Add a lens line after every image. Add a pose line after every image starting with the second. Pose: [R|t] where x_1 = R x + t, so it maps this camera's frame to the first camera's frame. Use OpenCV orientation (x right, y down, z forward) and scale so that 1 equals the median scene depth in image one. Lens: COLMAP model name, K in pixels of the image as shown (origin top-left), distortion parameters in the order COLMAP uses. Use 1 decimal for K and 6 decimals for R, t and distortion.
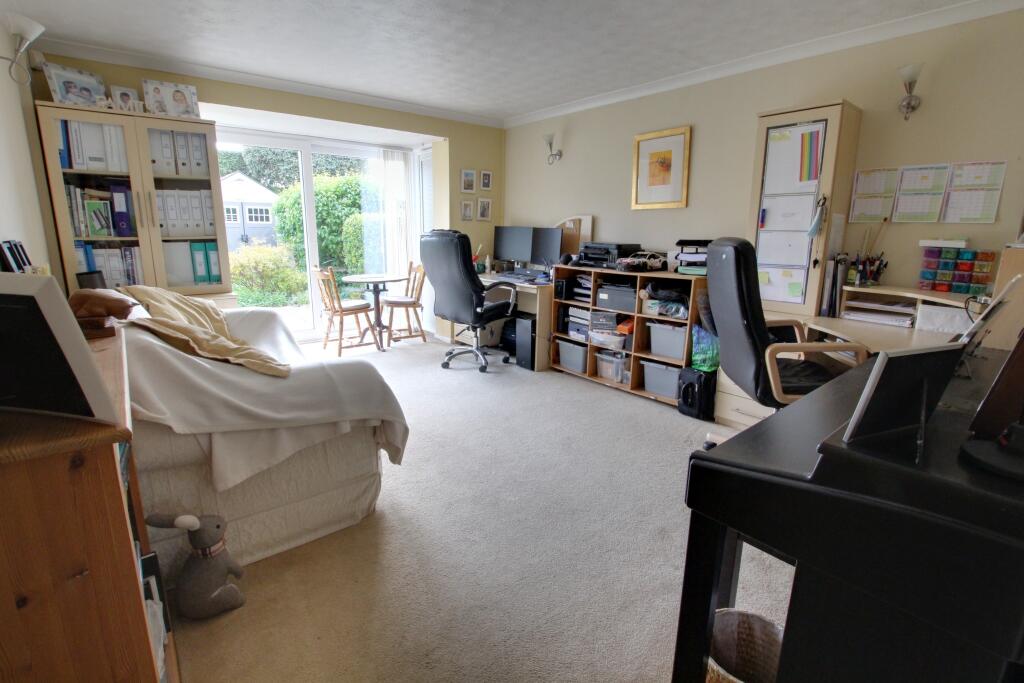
lens RADIAL K [[509.1, 0, 515.1], [0, 509.1, 339.0], [0, 0, 1]] dist [-0.030517, 0.002202]
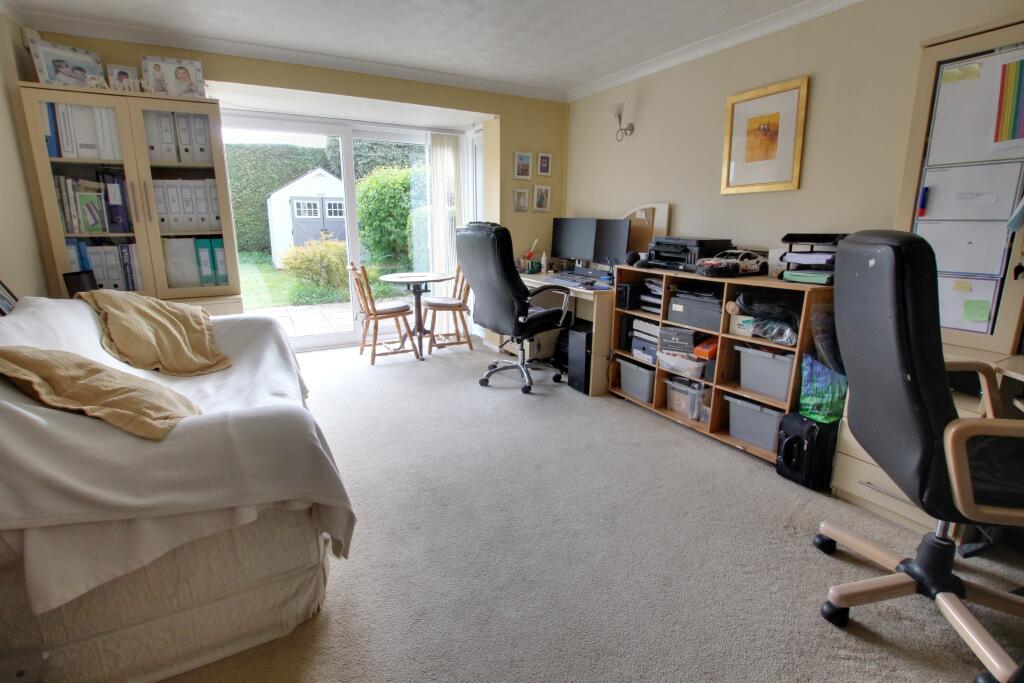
lens RADIAL K [[509.1, 0, 505.4], [0, 509.1, 339.5], [0, 0, 1]] dist [-0.030517, 0.002202]
pose [[0.983119, 0.033118, -0.179944, 0.063736], [-0.030775, 0.999401, 0.015799, -0.044303], [0.180359, -0.009994, 0.983550, 0.220443]]
